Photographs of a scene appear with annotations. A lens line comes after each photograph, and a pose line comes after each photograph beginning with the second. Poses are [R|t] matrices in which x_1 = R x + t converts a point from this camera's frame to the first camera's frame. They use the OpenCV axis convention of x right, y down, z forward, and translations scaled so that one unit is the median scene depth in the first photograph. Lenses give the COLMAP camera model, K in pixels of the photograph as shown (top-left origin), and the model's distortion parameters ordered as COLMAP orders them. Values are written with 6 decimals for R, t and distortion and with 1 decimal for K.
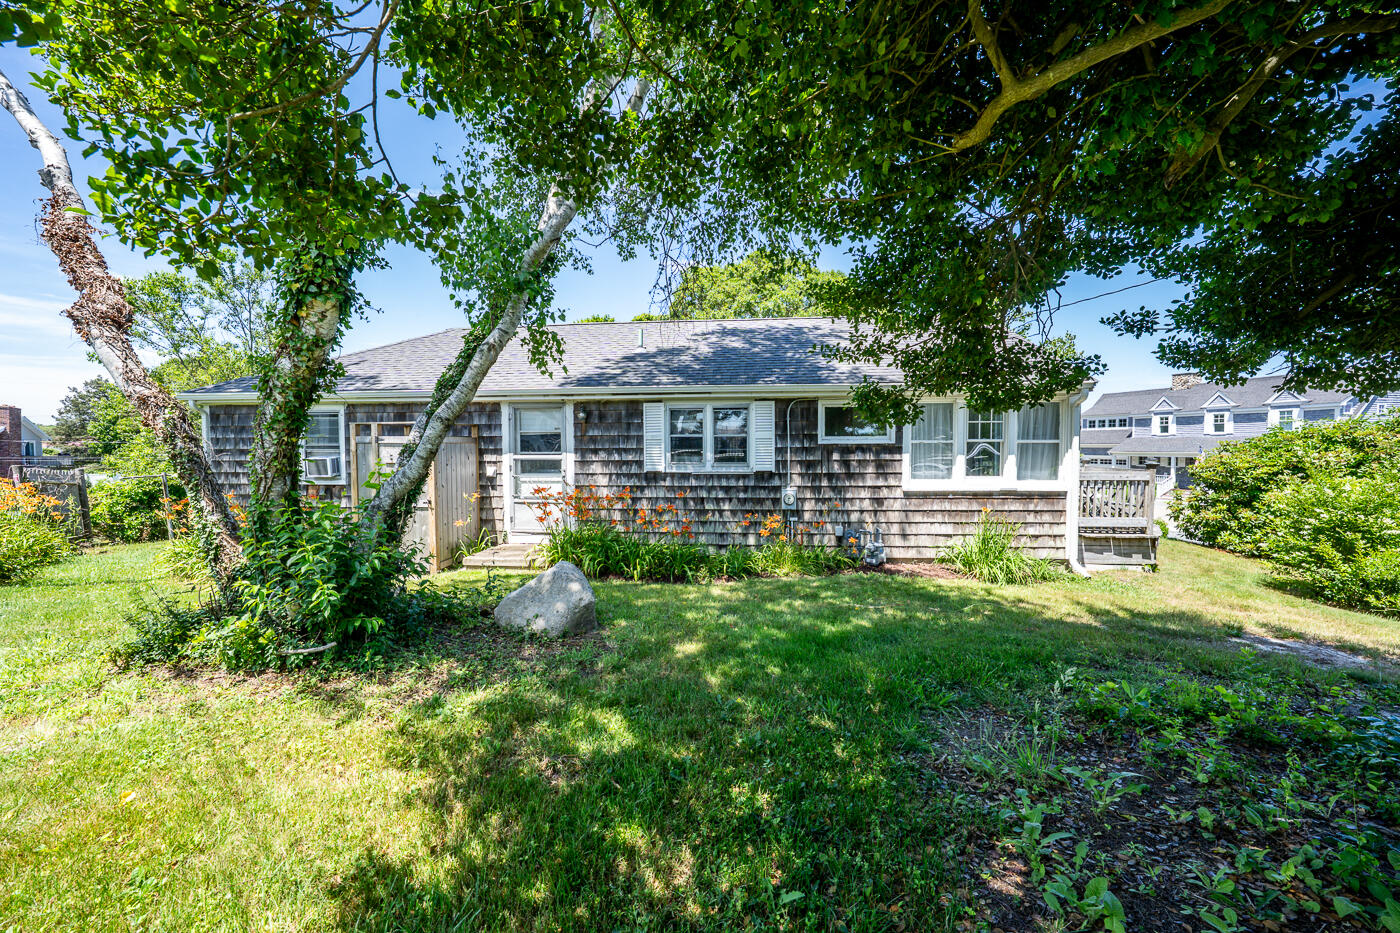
lens RADIAL K [[494.0, 0, 704.9], [0, 494.0, 463.8], [0, 0, 1]] dist [0.000951, 0.000063]
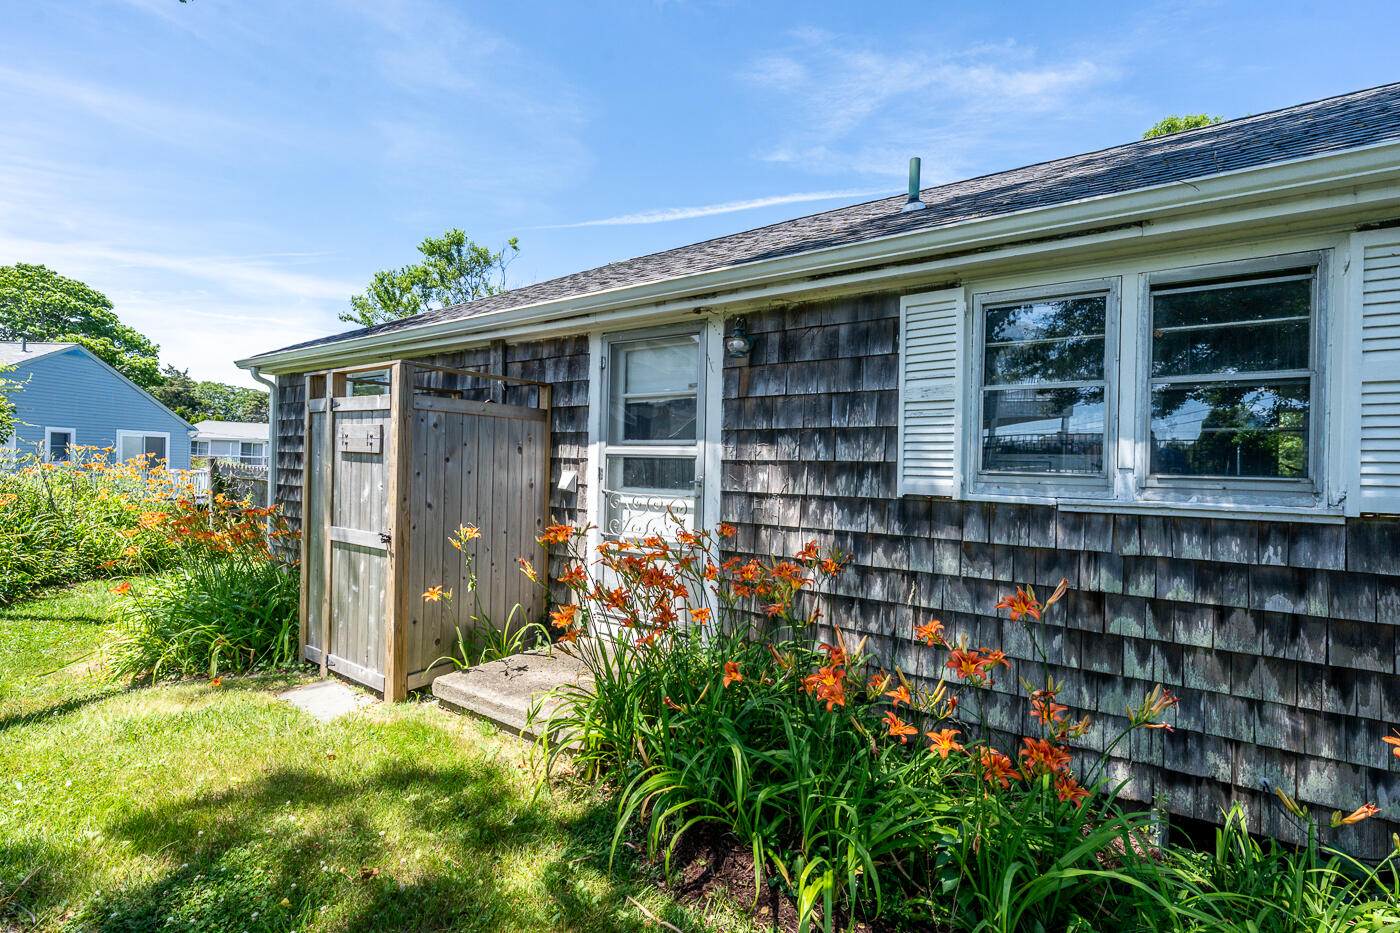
lens RADIAL K [[623.4, 0, 692.0], [0, 623.4, 463.3], [0, 0, 1]] dist [-0.000690, -0.000091]
pose [[0.868444, 0.021032, -0.495342, -0.032269], [-0.039087, 0.998894, -0.026115, 0.010628], [0.494245, 0.042041, 0.868306, 0.553664]]
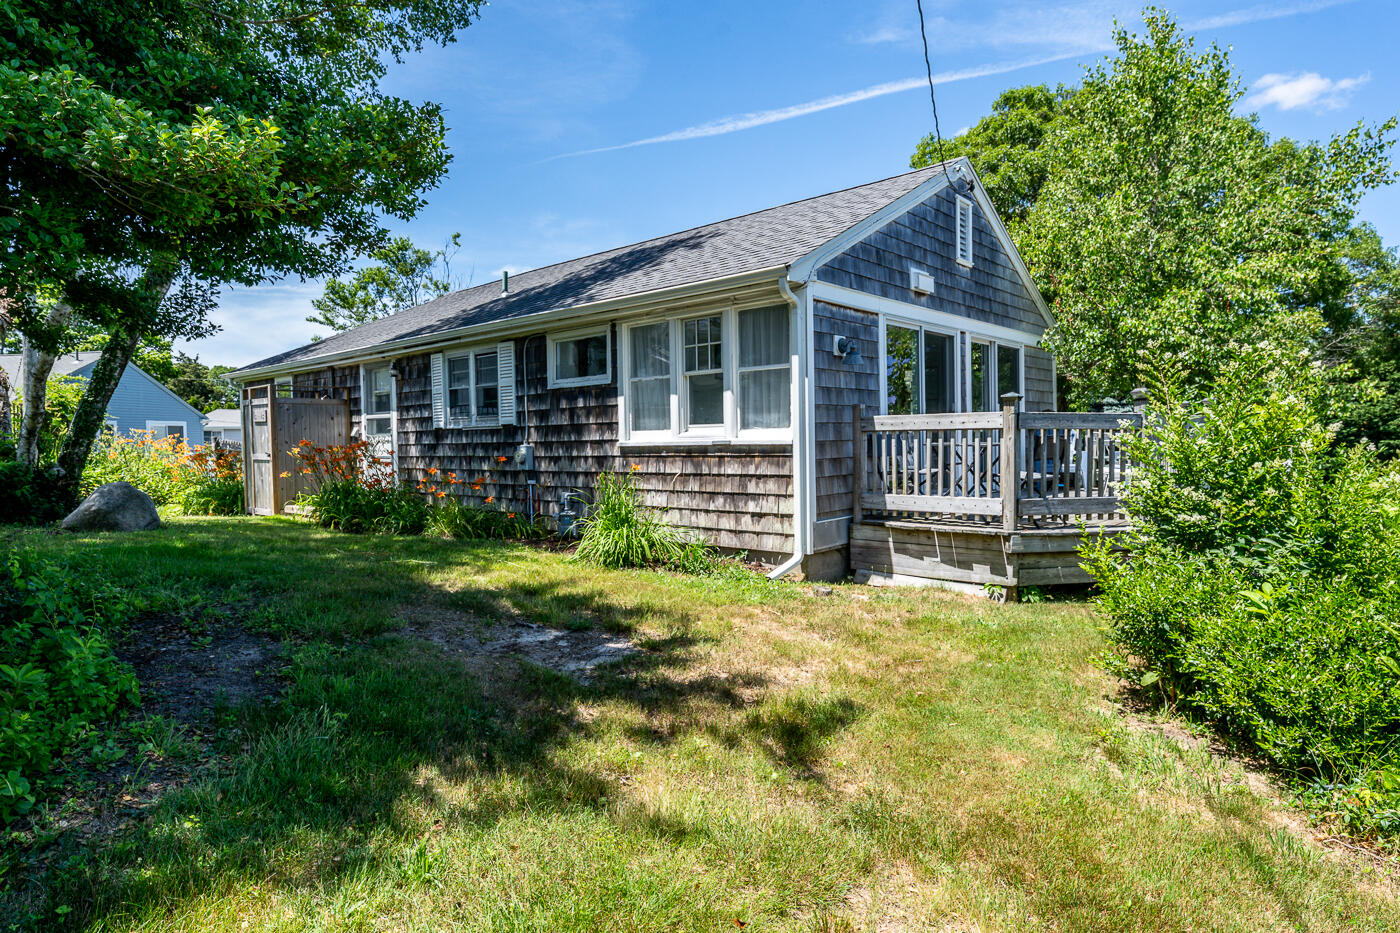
lens RADIAL K [[796.1, 0, 679.3], [0, 796.1, 465.9], [0, 0, 1]] dist [-0.004592, -0.000693]
pose [[0.790084, 0.010999, -0.612901, 1.160788], [-0.006782, 0.999935, 0.009202, 0.069152], [0.612962, -0.003114, 0.790106, 0.103449]]
